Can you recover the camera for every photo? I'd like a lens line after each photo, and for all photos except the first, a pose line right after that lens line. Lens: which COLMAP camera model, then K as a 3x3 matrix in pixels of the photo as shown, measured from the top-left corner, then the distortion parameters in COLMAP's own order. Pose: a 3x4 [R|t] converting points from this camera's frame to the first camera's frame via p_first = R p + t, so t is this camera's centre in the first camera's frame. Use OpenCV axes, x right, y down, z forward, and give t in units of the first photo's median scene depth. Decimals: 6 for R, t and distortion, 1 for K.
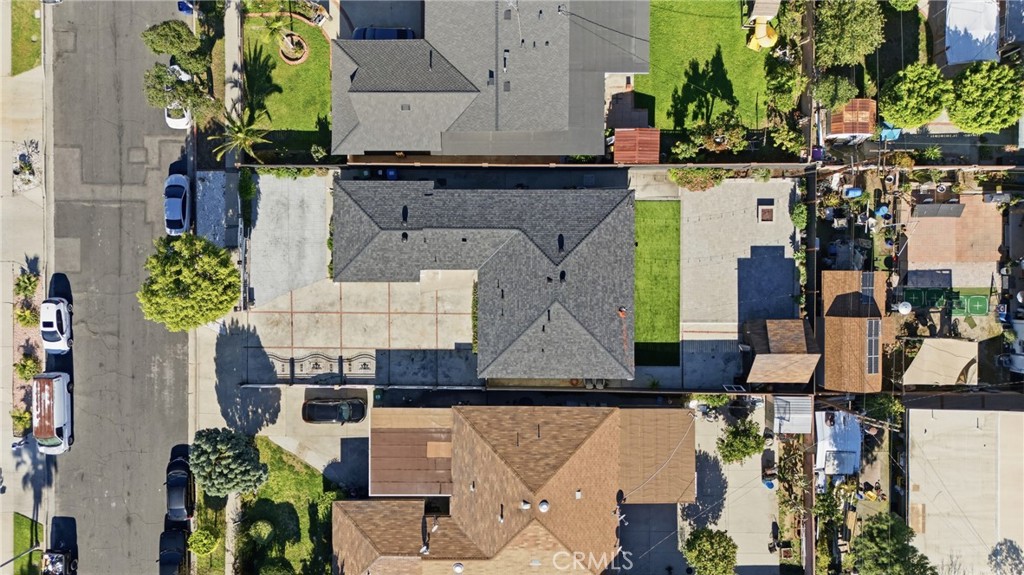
lens RADIAL K [[789.1, 0, 518.3], [0, 789.1, 280.8], [0, 0, 1]] dist [0.005234, -0.001110]
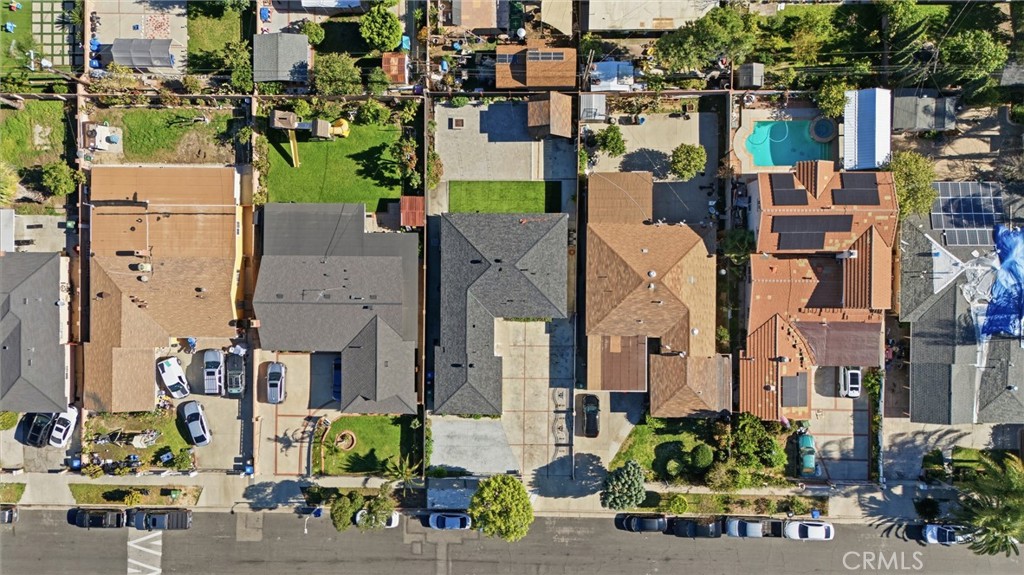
lens RADIAL K [[789.1, 0, 518.3], [0, 789.1, 280.8], [0, 0, 1]] dist [0.005234, -0.001110]
pose [[0.005462, -0.999967, 0.006078, 0.009133], [0.999727, 0.005322, -0.022772, 0.063933], [0.022739, 0.006201, 0.999722, -0.485111]]
